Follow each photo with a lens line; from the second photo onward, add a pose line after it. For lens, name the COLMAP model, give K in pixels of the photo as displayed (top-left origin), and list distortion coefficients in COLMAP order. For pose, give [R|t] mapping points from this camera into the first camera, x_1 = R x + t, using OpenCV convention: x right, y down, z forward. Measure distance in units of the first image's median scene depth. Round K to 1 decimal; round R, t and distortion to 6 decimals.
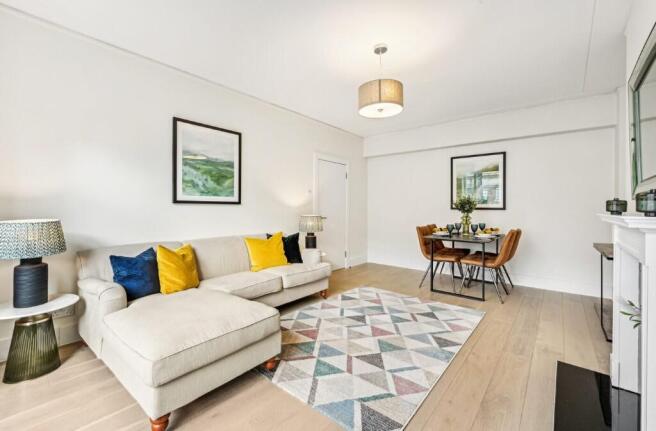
lens RADIAL K [[274.9, 0, 326.6], [0, 274.9, 205.0], [0, 0, 1]] dist [-0.026948, -0.000218]
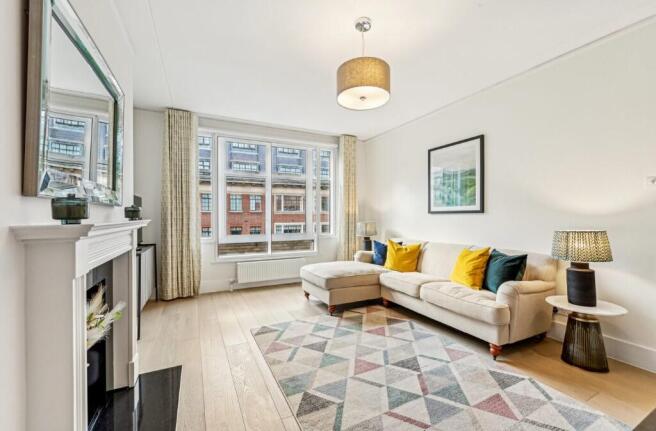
lens RADIAL K [[270.5, 0, 328.0], [0, 270.5, 215.5], [0, 0, 1]] dist [-0.003015, -0.000333]
pose [[-0.392611, -0.009776, -0.919653, 0.882788], [0.005965, 0.999895, -0.013176, 0.018538], [0.919685, -0.010659, -0.392511, 1.087664]]
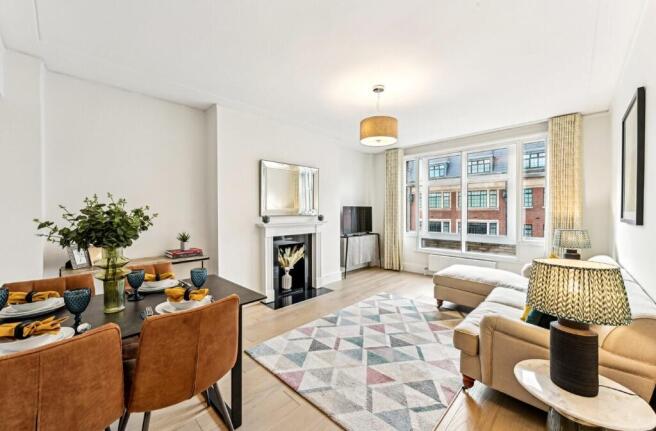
lens RADIAL K [[258.0, 0, 328.0], [0, 258.0, 215.5], [0, 0, 1]] dist [0.000405, 0.000081]
pose [[-0.997159, -0.005706, 0.075112, 0.292997], [-0.005148, 0.999958, 0.007618, -0.027059], [-0.075152, 0.007209, -0.997146, 1.896310]]
